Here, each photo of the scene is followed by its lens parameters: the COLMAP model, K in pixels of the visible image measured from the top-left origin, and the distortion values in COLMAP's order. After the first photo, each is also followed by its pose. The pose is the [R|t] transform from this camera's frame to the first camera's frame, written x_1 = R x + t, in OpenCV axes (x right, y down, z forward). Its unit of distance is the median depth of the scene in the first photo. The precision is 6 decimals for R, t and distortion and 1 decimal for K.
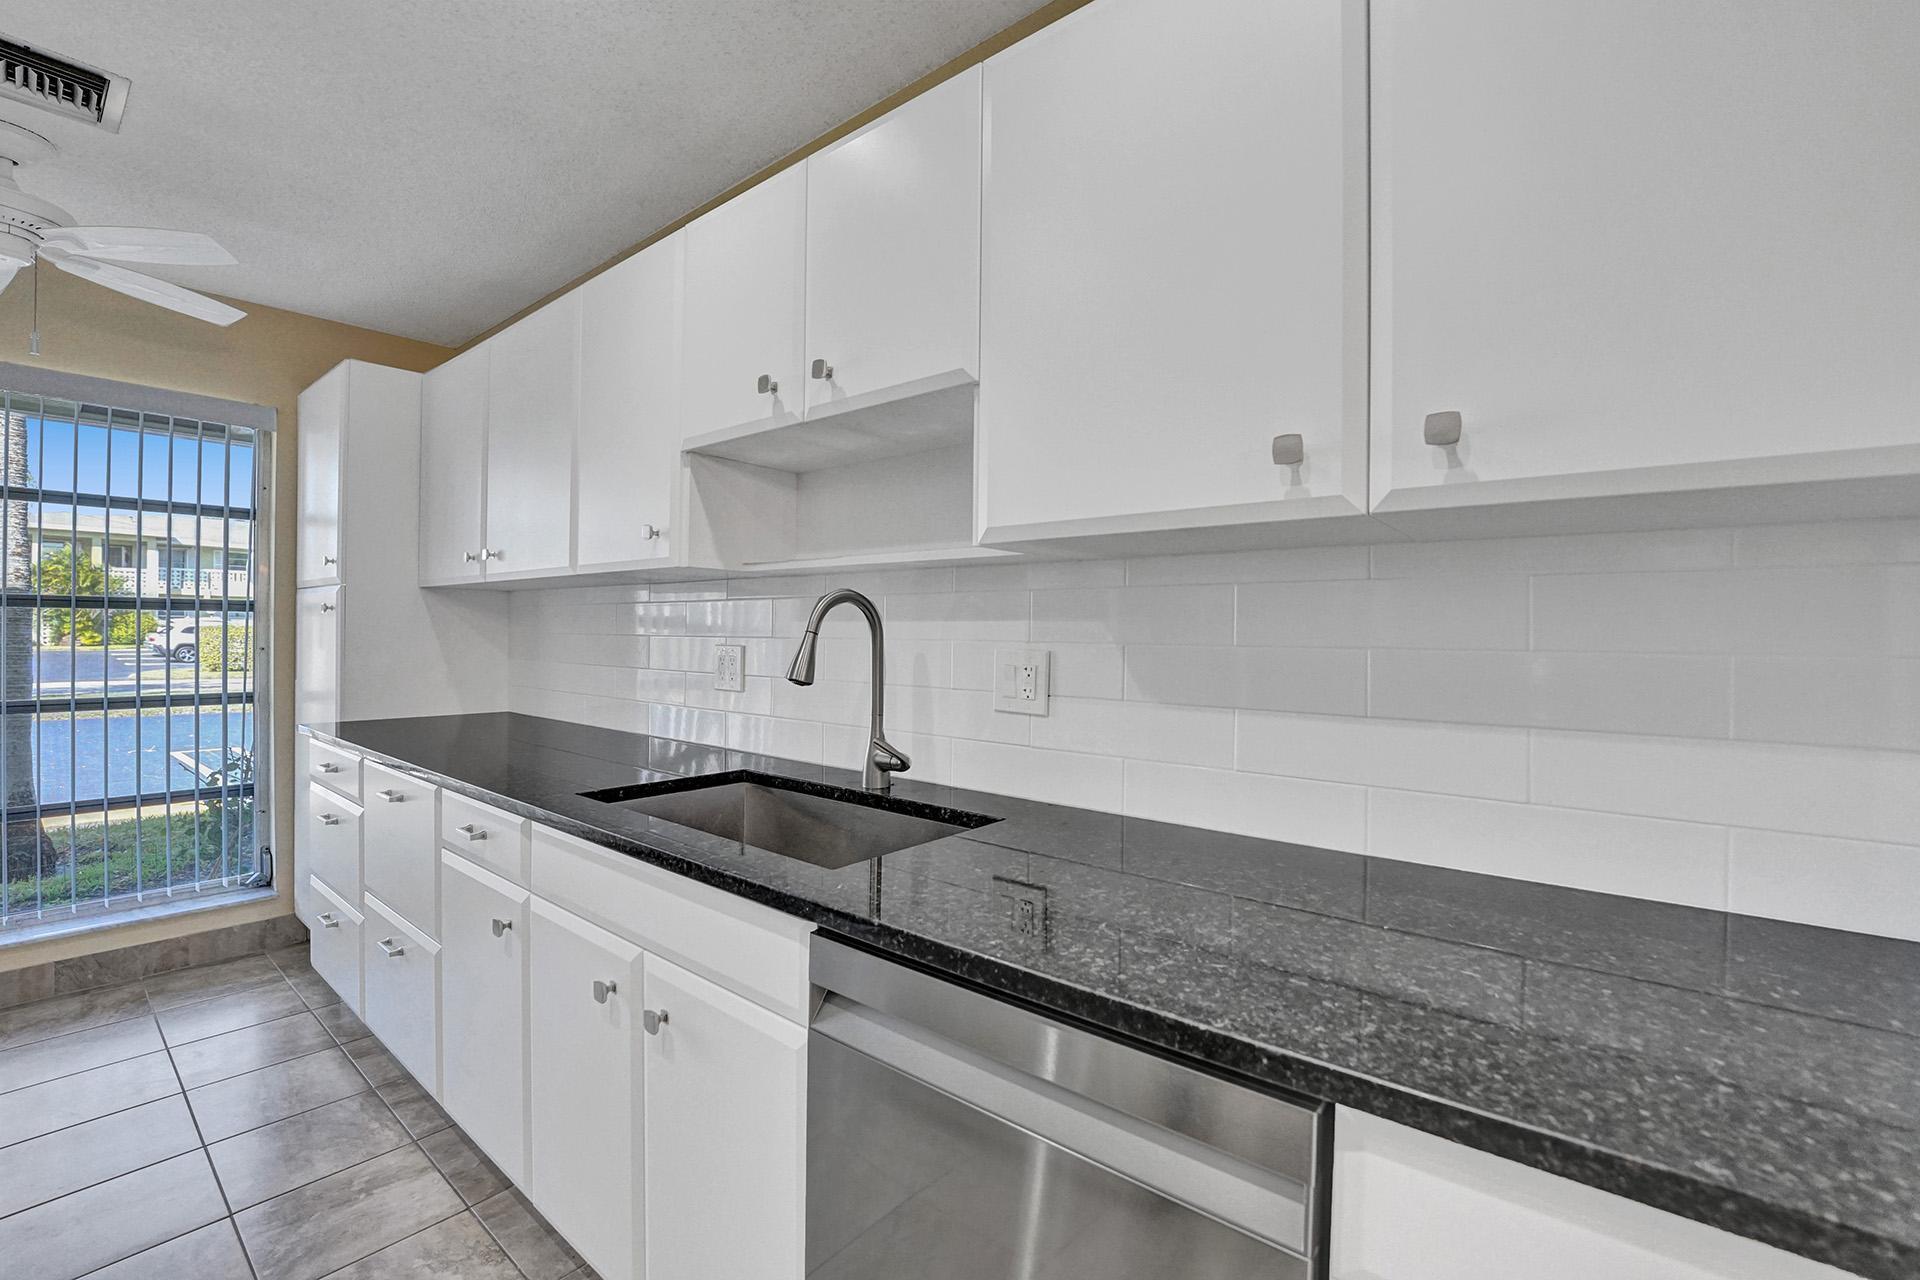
lens RADIAL K [[807.6, 0, 972.2], [0, 807.6, 640.8], [0, 0, 1]] dist [-0.026359, 0.002131]
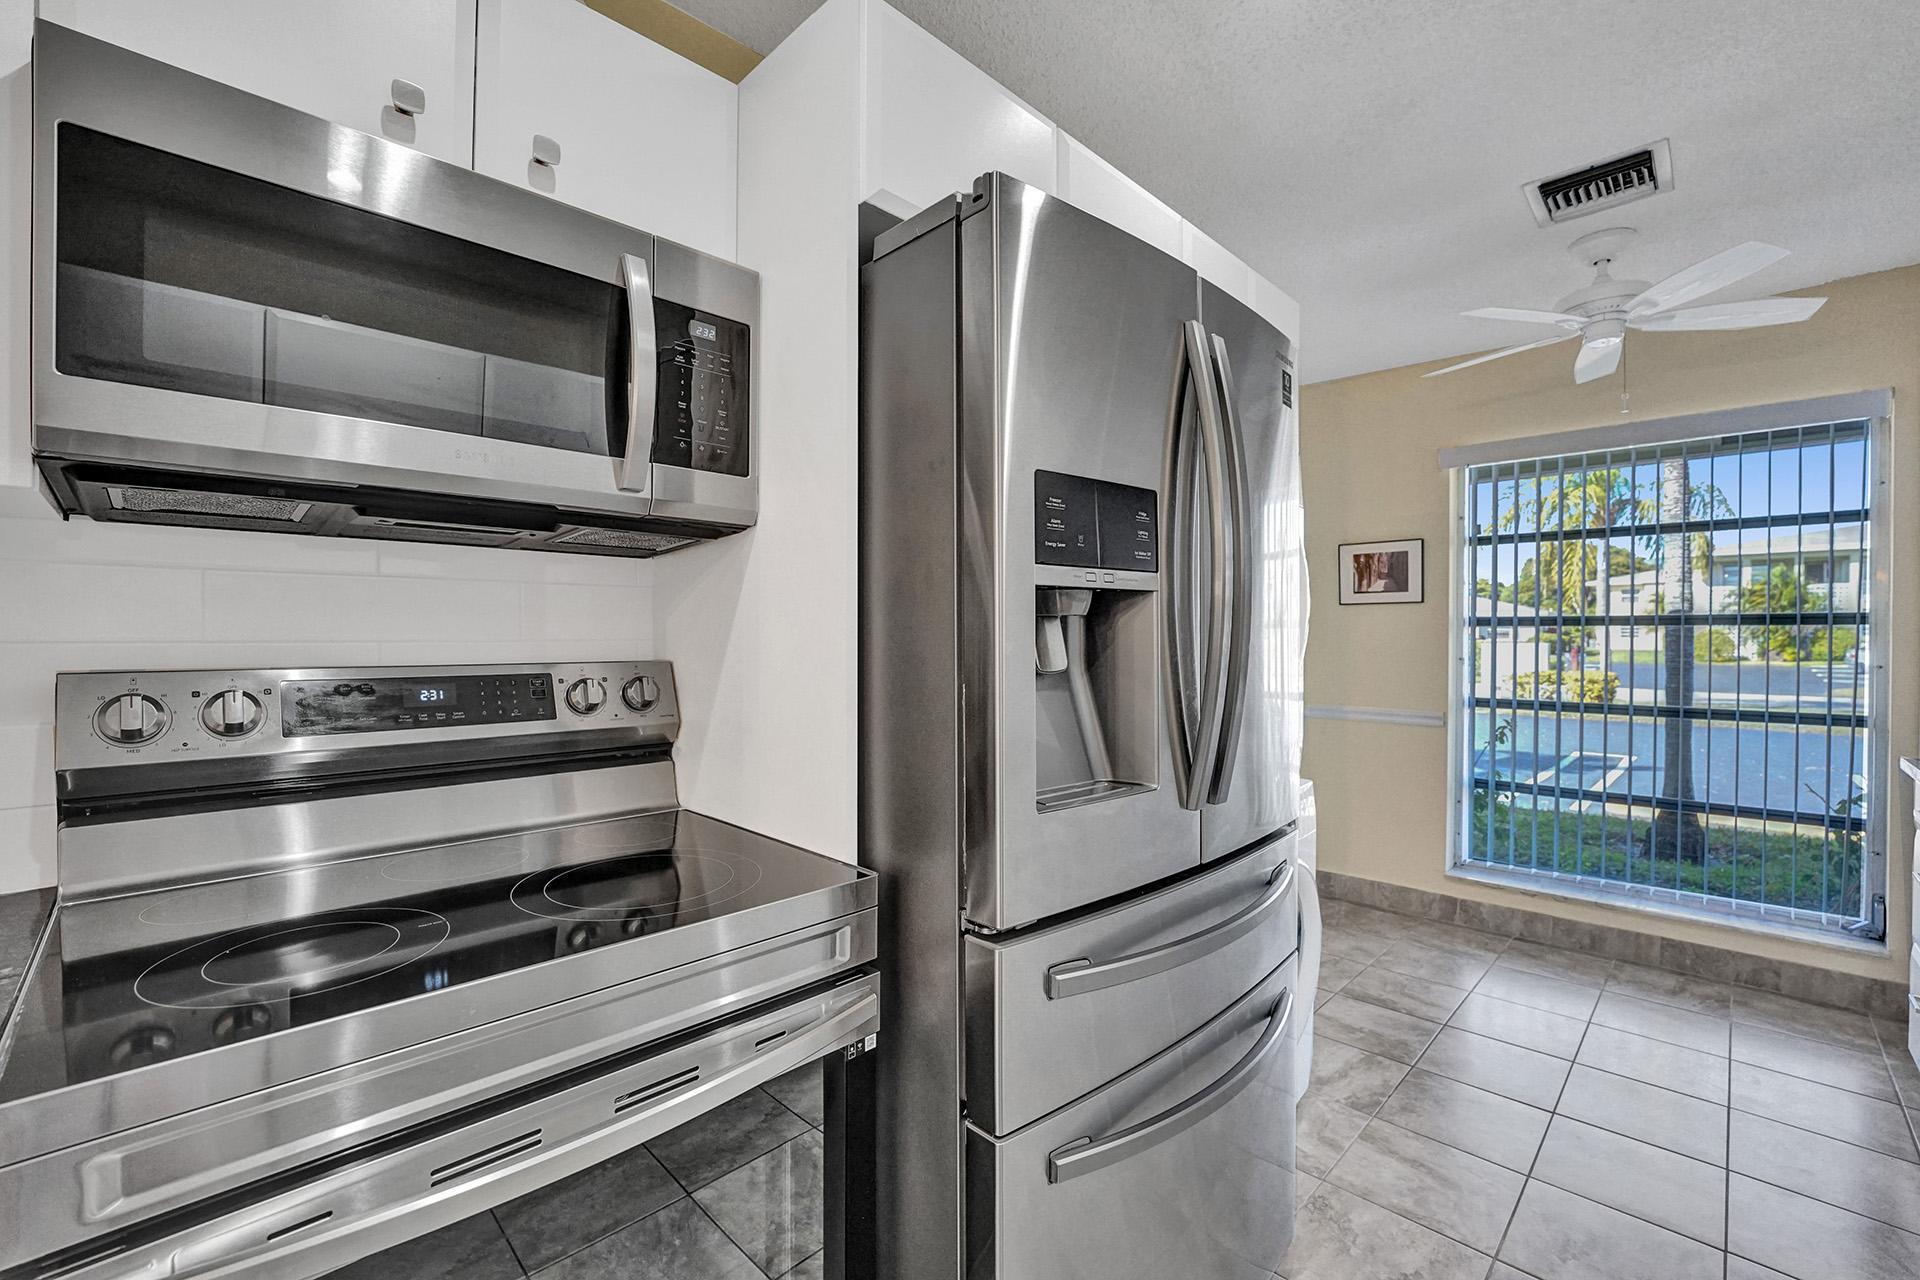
lens RADIAL K [[807.6, 0, 972.8], [0, 807.6, 642.0], [0, 0, 1]] dist [-0.026359, 0.002131]
pose [[-0.113118, -0.005672, -0.993565, 0.070897], [-0.014103, 0.999892, -0.004102, 0.000651], [0.993482, 0.013548, -0.113185, 0.105533]]
